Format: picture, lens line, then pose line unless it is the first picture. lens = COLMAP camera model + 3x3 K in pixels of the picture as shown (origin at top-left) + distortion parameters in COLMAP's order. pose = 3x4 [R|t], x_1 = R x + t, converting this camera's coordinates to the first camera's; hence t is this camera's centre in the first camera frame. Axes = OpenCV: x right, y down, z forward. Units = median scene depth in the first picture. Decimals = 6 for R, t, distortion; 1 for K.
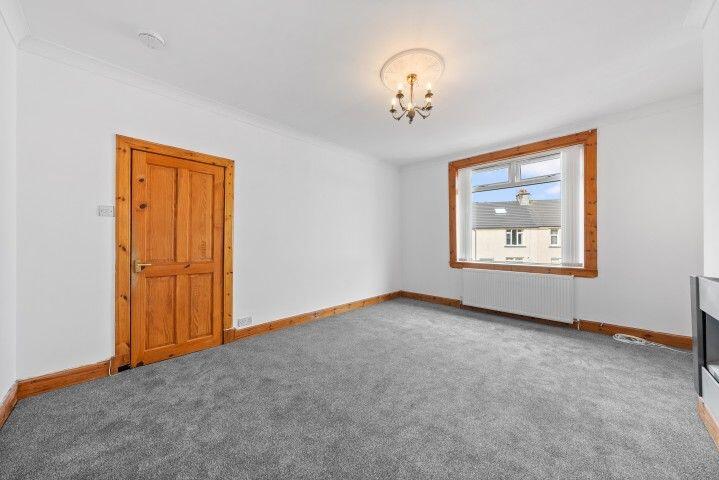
lens RADIAL K [[251.6, 0, 362.6], [0, 251.6, 240.8], [0, 0, 1]] dist [0.000916, 0.000172]
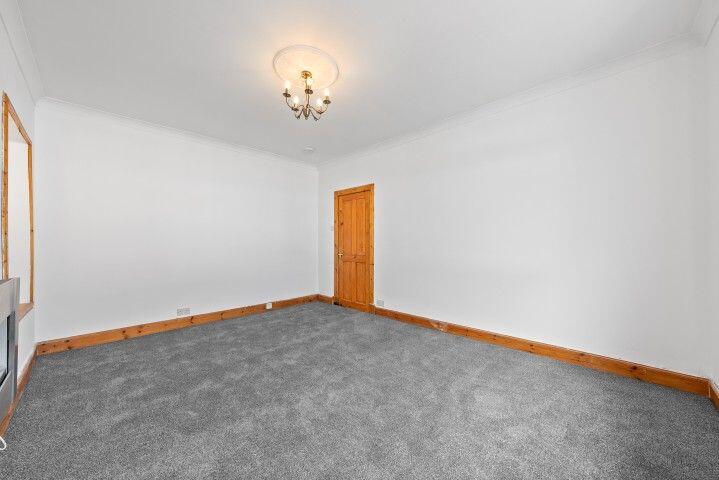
lens RADIAL K [[251.6, 0, 362.6], [0, 251.6, 240.8], [0, 0, 1]] dist [0.000916, 0.000172]
pose [[0.032430, -0.008031, -0.999442, 0.944727], [0.009622, 0.999924, -0.007722, 0.006068], [0.999428, -0.009366, 0.032505, 0.972221]]
